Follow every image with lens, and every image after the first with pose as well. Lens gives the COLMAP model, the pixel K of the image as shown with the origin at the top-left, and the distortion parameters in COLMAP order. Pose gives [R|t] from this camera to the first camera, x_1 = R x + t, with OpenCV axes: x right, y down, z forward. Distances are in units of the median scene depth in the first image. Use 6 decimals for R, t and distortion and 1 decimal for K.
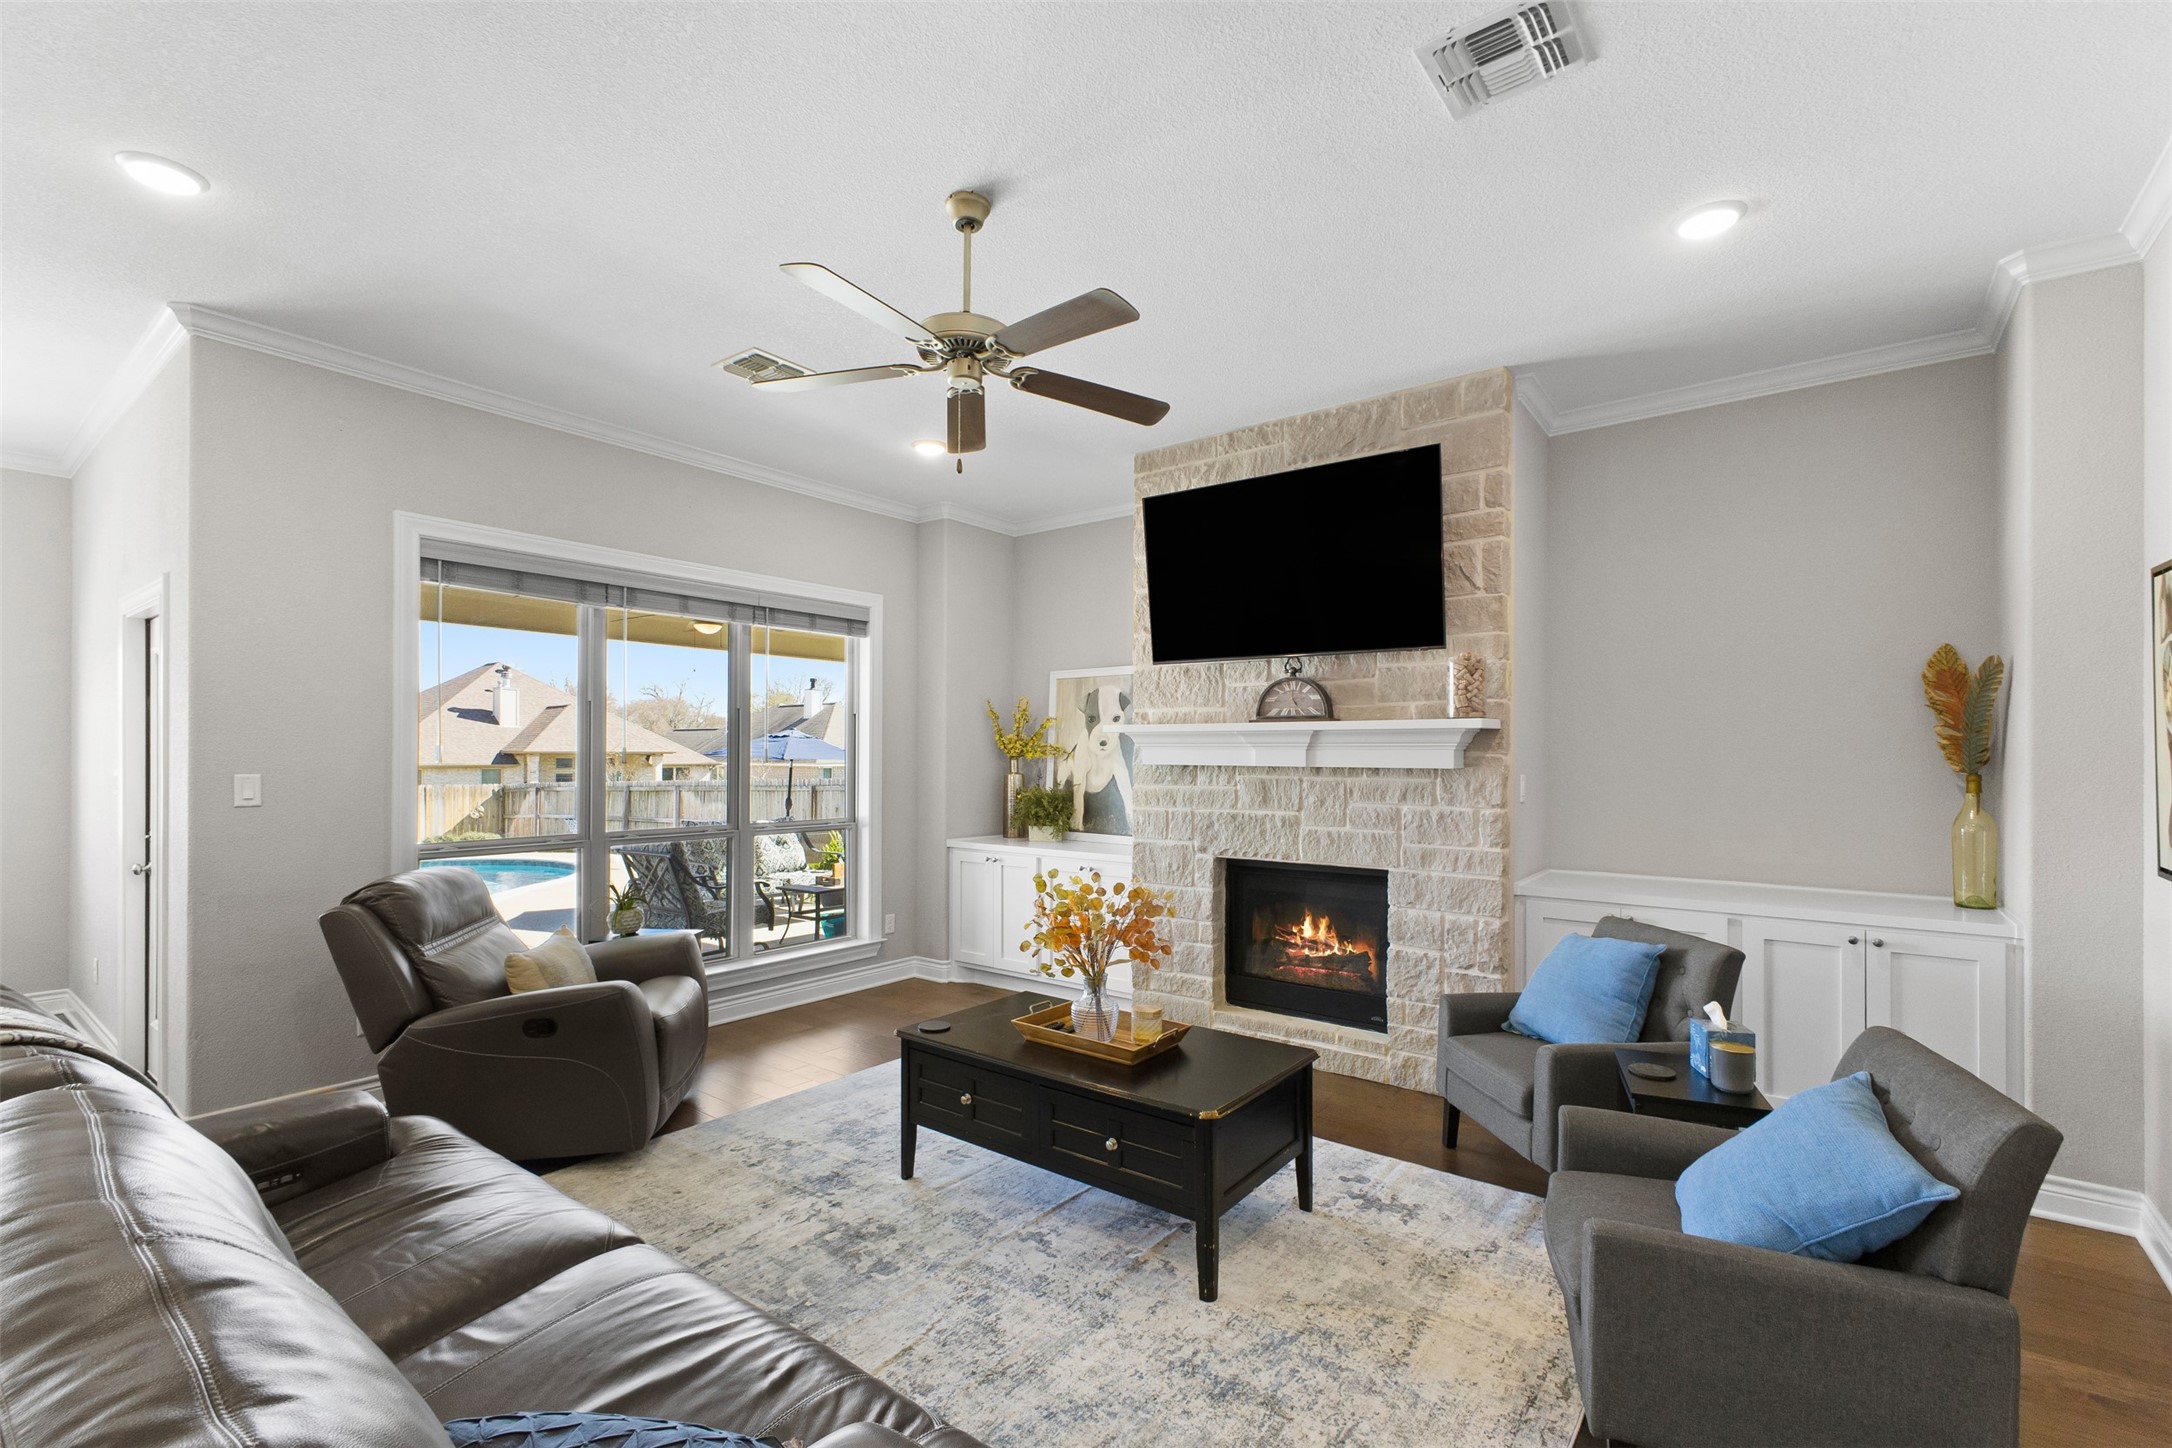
lens RADIAL K [[949.7, 0, 1060.9], [0, 949.7, 751.2], [0, 0, 1]] dist [0.006911, -0.000385]
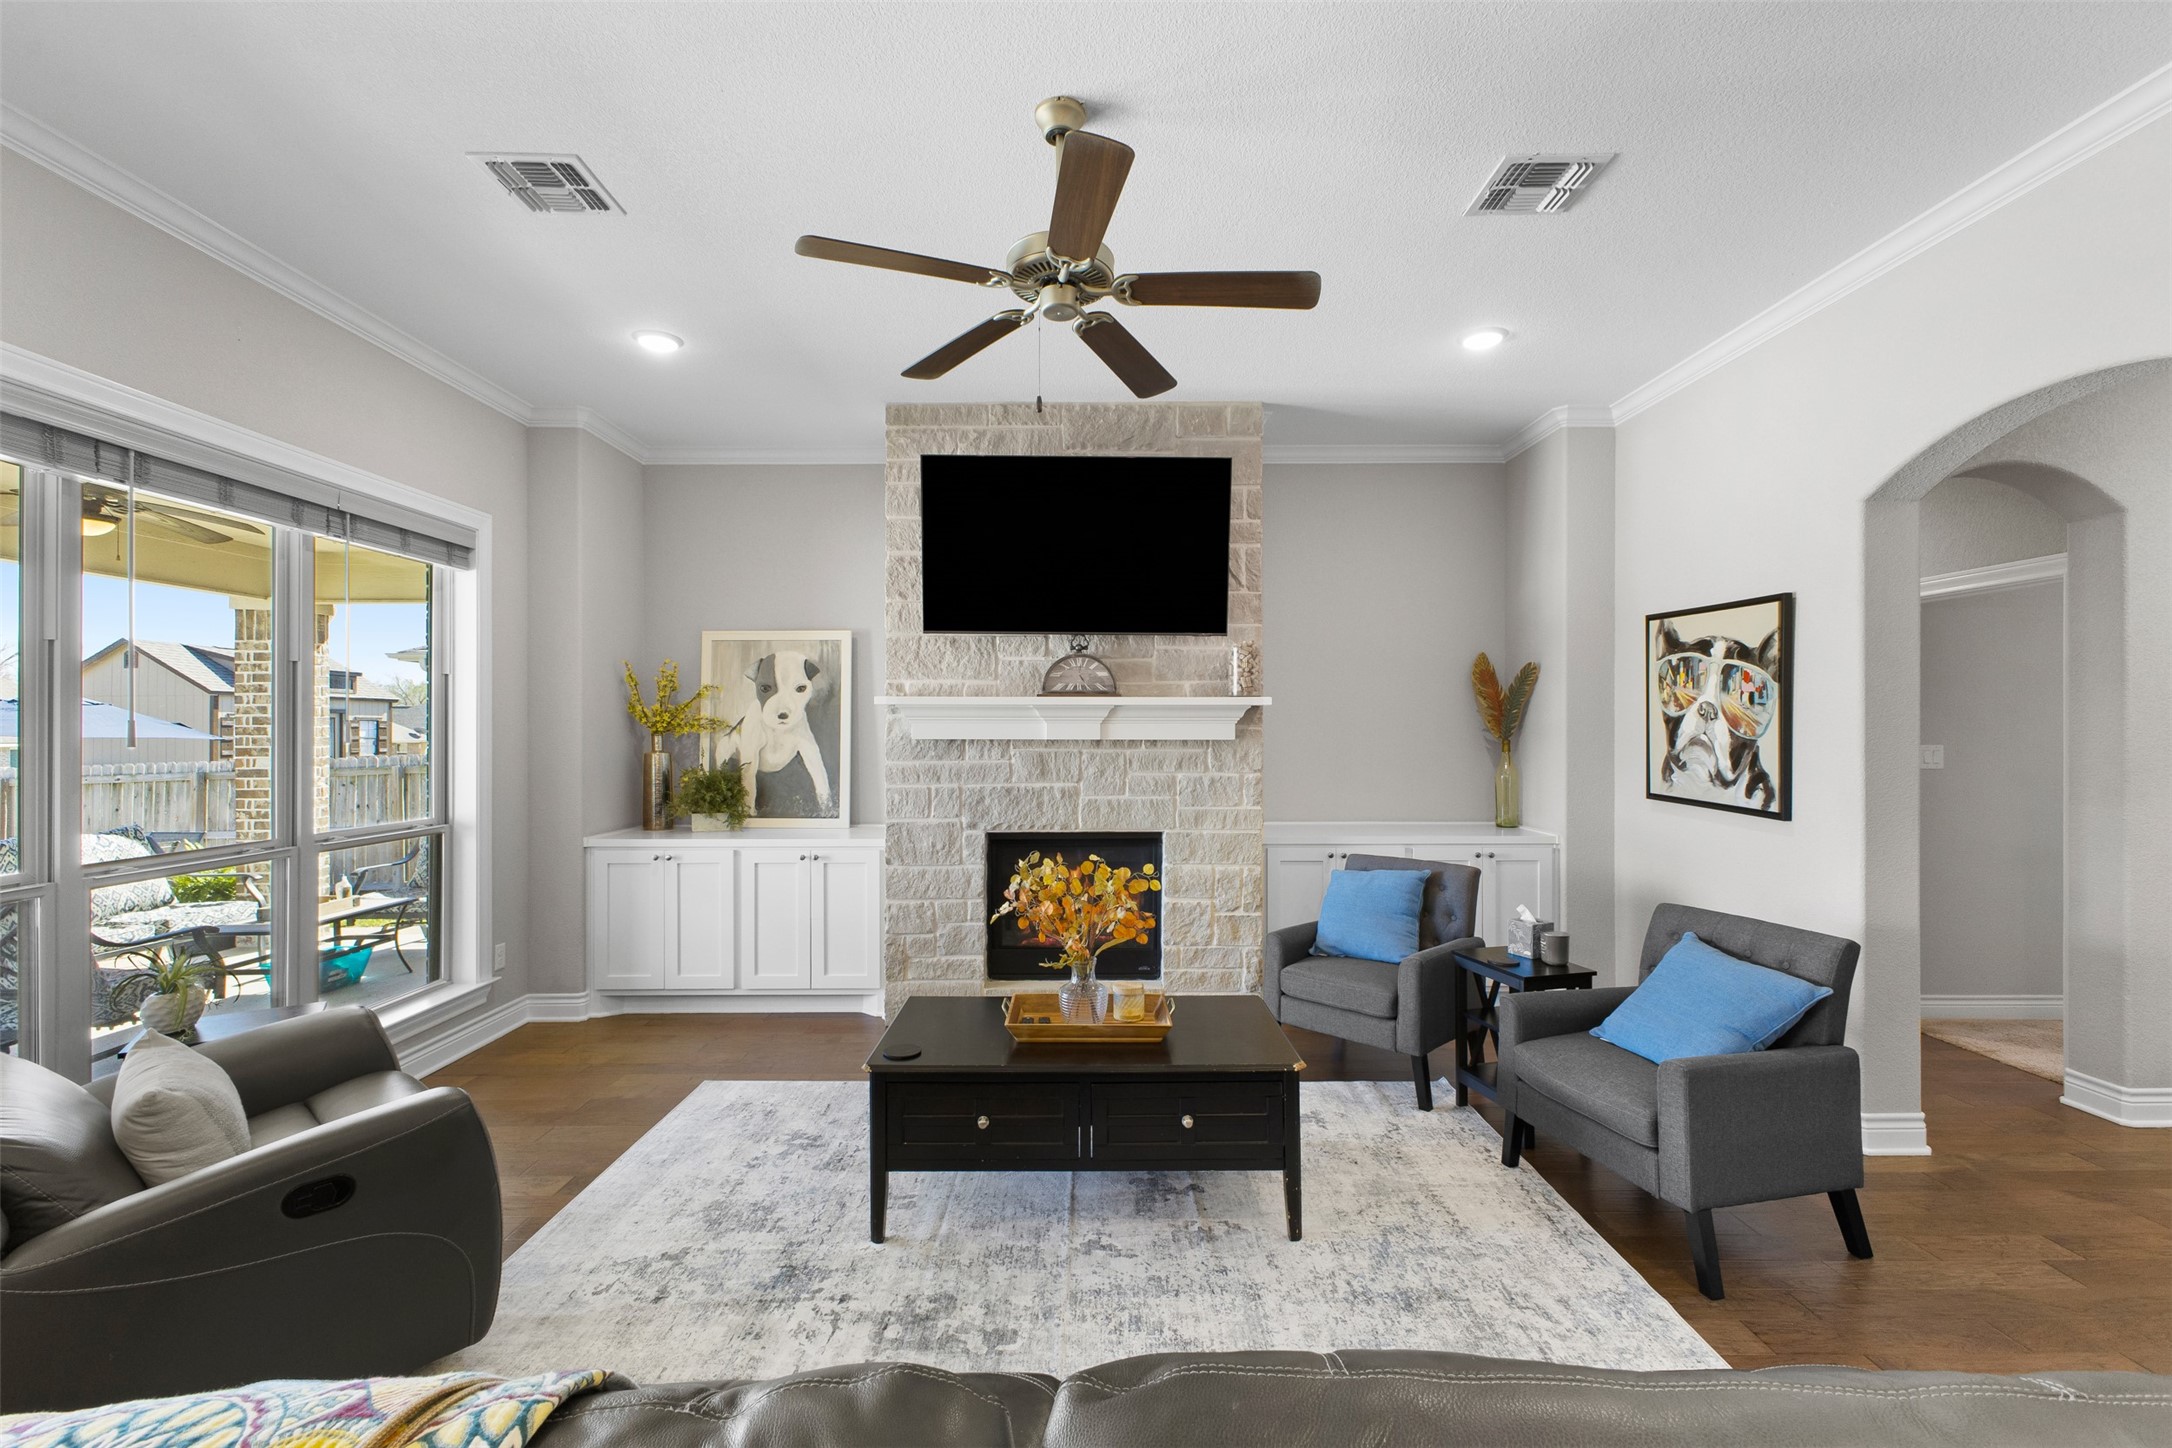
lens RADIAL K [[949.7, 0, 1087.7], [0, 949.7, 727.6], [0, 0, 1]] dist [0.006911, -0.000385]
pose [[0.785164, -0.003195, 0.619279, -0.388544], [0.000978, 0.999992, 0.003919, -0.001108], [-0.619287, -0.002471, 0.785161, 0.173566]]
